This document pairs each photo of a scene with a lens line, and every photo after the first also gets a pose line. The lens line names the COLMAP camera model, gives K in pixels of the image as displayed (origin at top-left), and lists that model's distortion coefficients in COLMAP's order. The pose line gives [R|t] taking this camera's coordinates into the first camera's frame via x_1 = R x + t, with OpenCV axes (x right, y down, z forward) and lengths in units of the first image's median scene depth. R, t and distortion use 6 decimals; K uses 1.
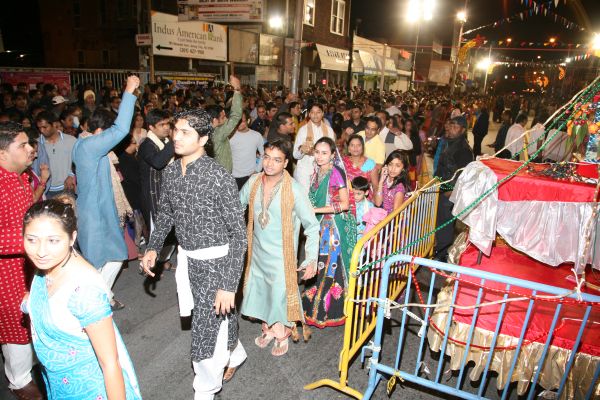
lens RADIAL K [[416.0, 0, 300.0], [0, 416.0, 200.0], [0, 0, 1]] dist [-0.123735, 0.062441]
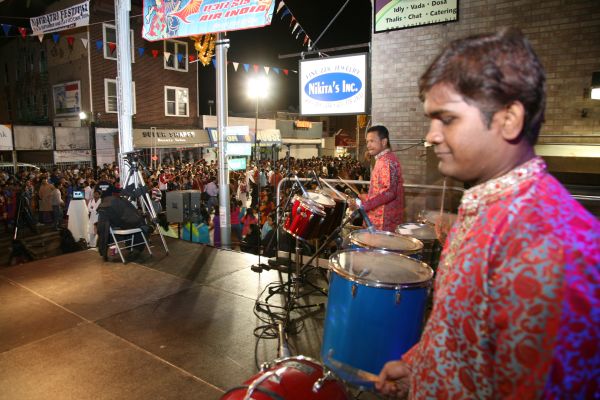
lens RADIAL K [[418.8, 0, 300.0], [0, 418.8, 200.0], [0, 0, 1]] dist [-0.124988, 0.072114]
pose [[0.987173, -0.023122, -0.157971, 1.358278], [-0.001439, 0.988128, -0.153625, 0.023882], [0.159647, 0.151882, 0.975420, -0.128811]]
